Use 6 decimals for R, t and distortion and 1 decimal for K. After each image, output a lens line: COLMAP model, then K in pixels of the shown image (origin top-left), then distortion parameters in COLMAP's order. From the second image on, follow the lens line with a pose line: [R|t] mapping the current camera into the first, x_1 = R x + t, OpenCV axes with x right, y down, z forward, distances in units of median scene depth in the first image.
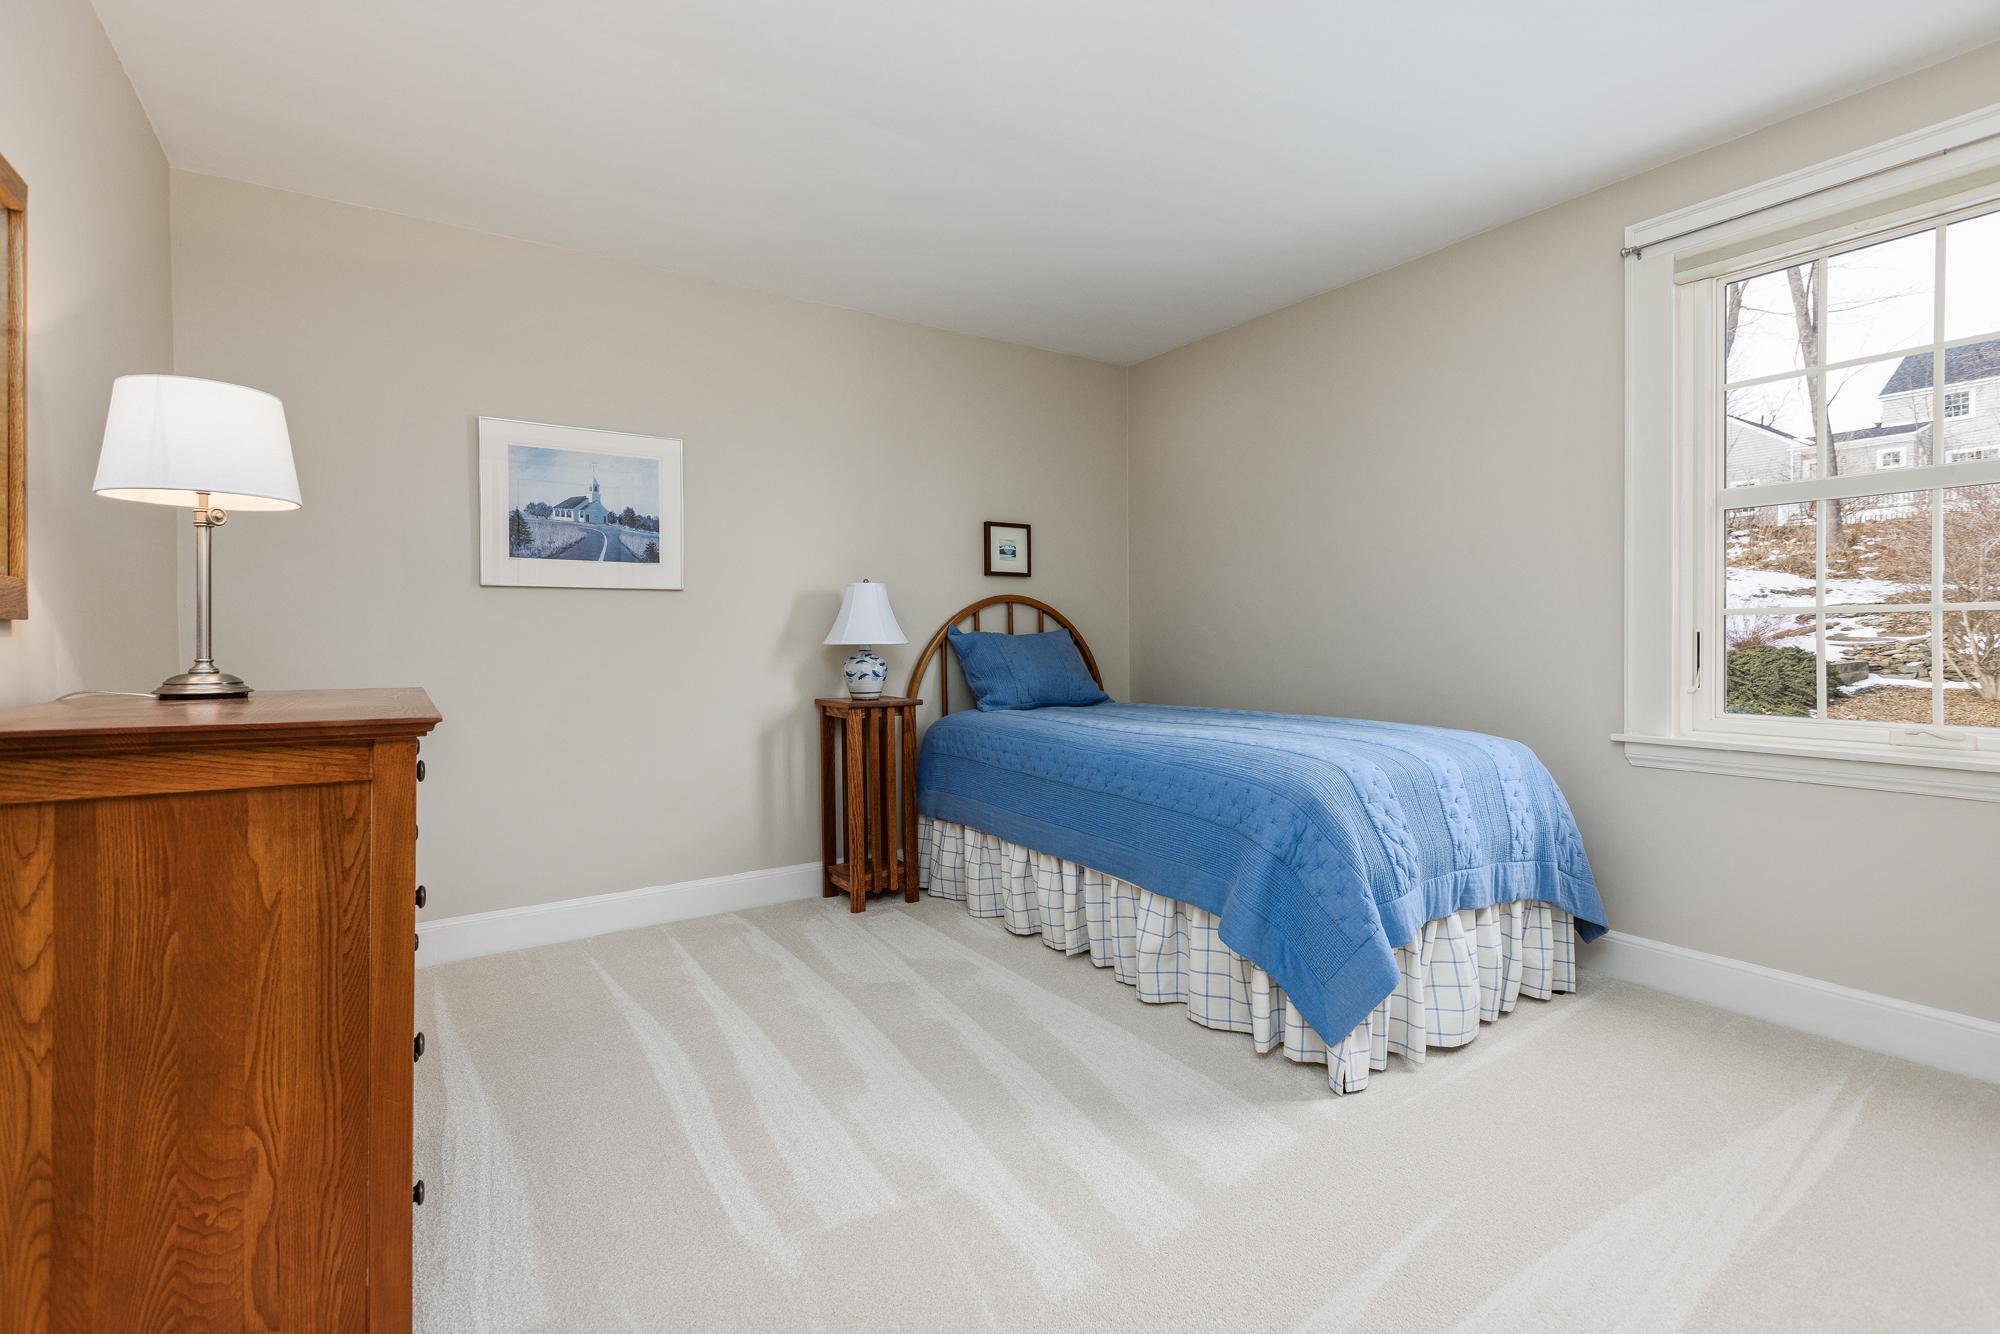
lens RADIAL K [[908.9, 0, 999.3], [0, 908.9, 655.8], [0, 0, 1]] dist [0.025407, 0.000118]
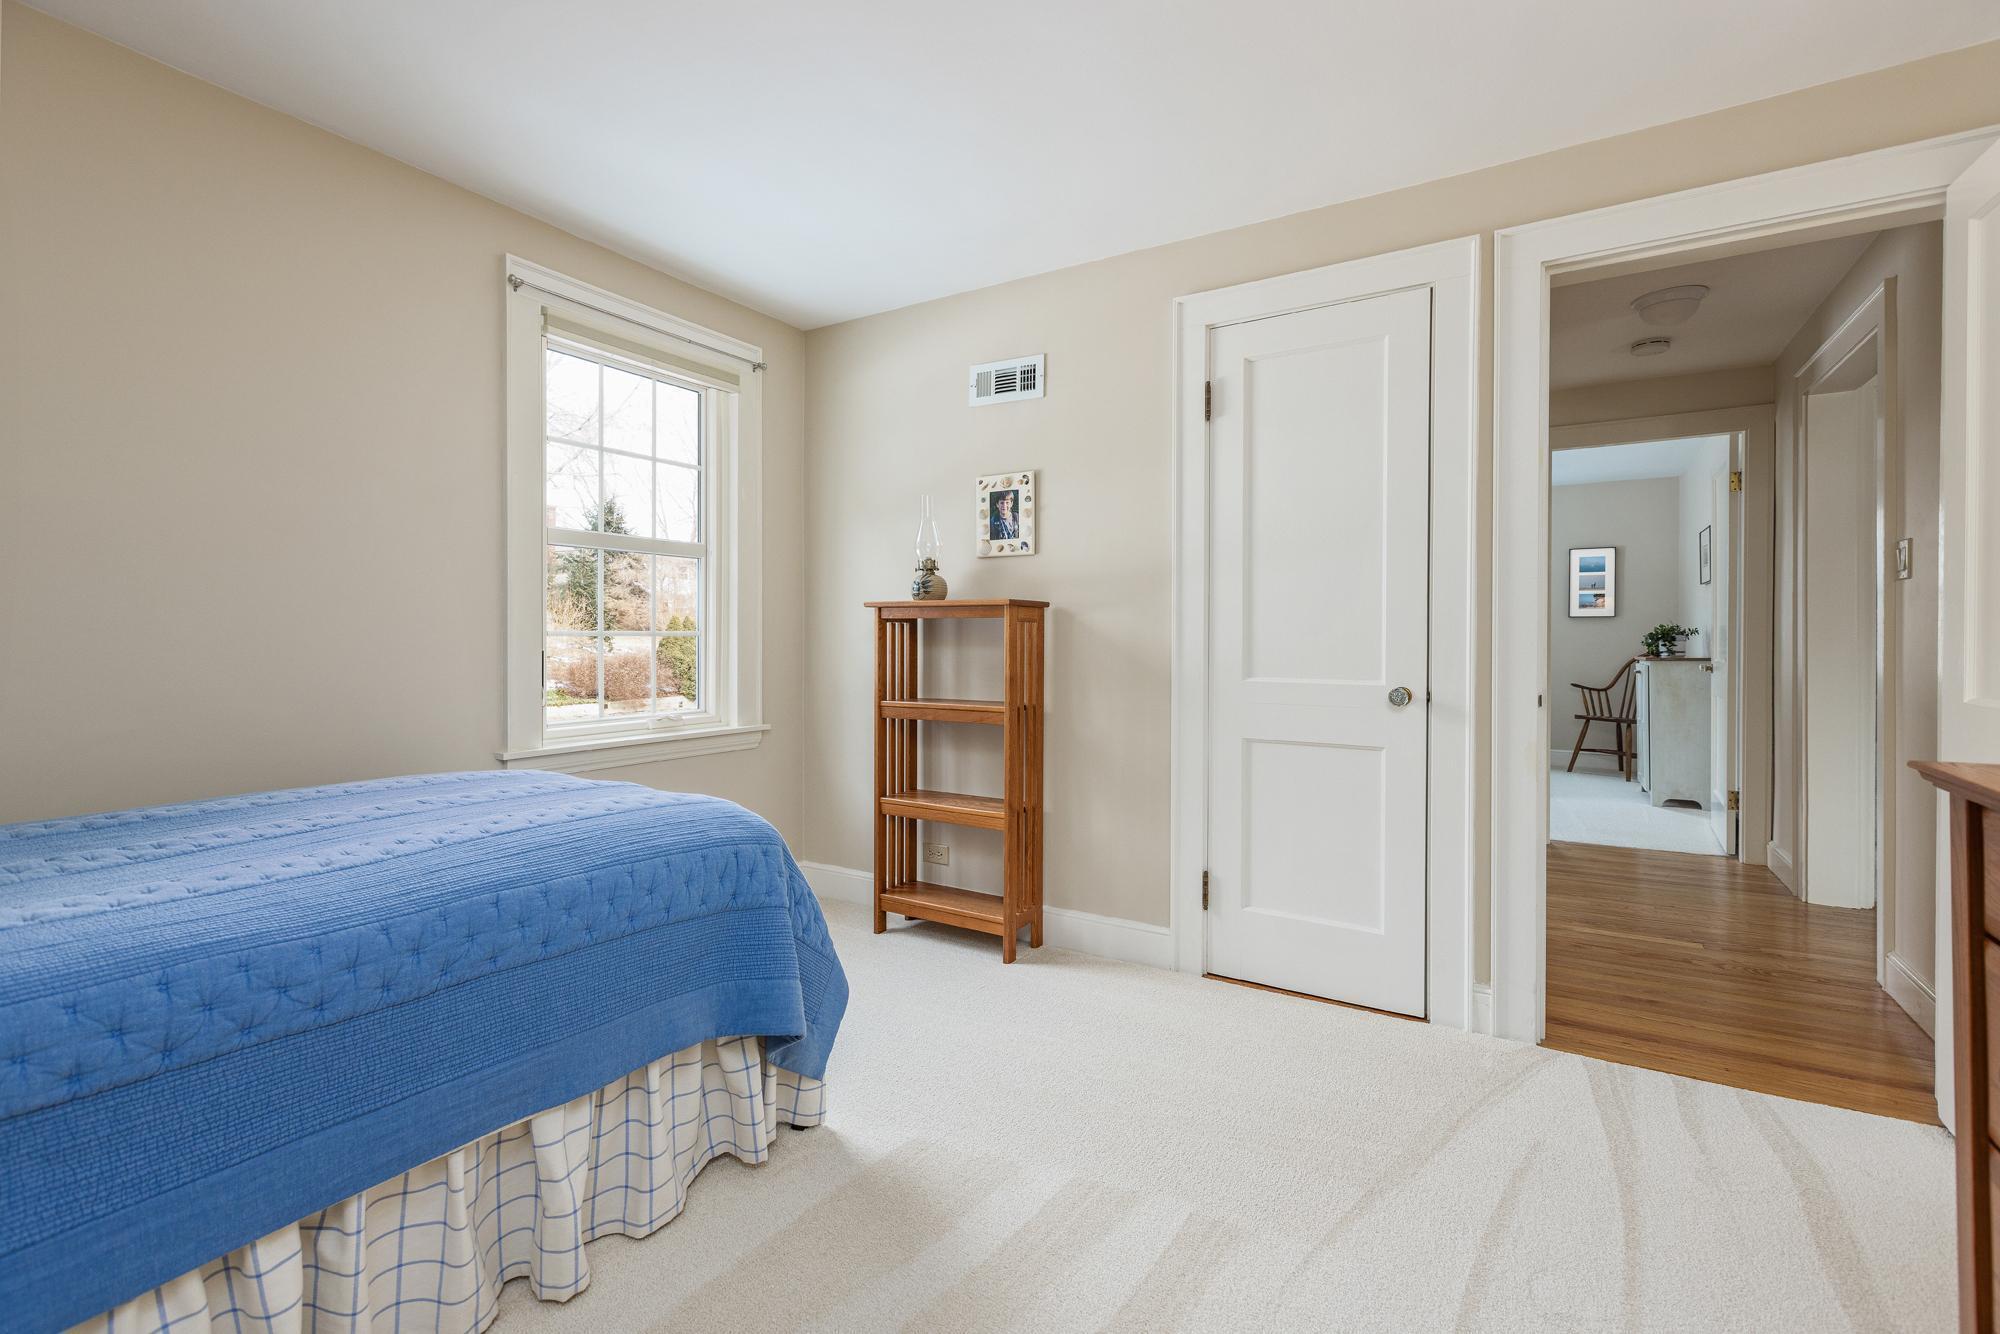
lens RADIAL K [[908.9, 0, 995.5], [0, 908.9, 650.3], [0, 0, 1]] dist [0.025407, 0.000118]
pose [[-0.435916, -0.005548, 0.899970, -0.467547], [0.012832, 0.999841, 0.012379, -0.033737], [-0.899896, 0.016944, -0.435775, 0.965821]]
